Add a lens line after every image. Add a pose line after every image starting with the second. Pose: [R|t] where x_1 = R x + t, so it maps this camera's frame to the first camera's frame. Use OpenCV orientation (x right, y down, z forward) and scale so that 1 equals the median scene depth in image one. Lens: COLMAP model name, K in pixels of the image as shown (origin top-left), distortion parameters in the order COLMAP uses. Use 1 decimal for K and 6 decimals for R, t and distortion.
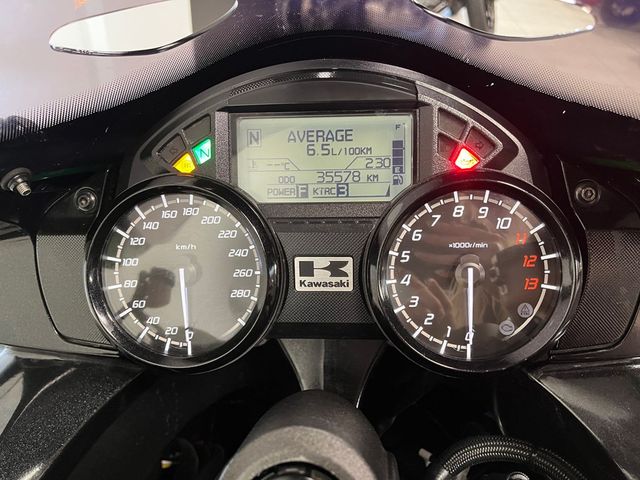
lens RADIAL K [[489.4, 0, 320.0], [0, 489.4, 240.0], [0, 0, 1]] dist [0.038093, -0.008443]
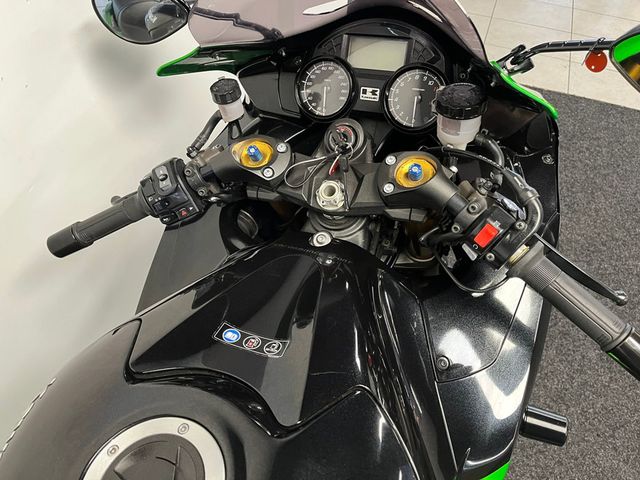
lens RADIAL K [[473.5, 0, 317.4], [0, 473.5, 231.4], [0, 0, 1]] dist [0.027536, -0.004341]
pose [[0.952176, 0.193308, -0.236628, 0.556334], [-0.161052, 0.975639, 0.148965, 0.511488], [0.259660, -0.103731, 0.960113, -1.980739]]
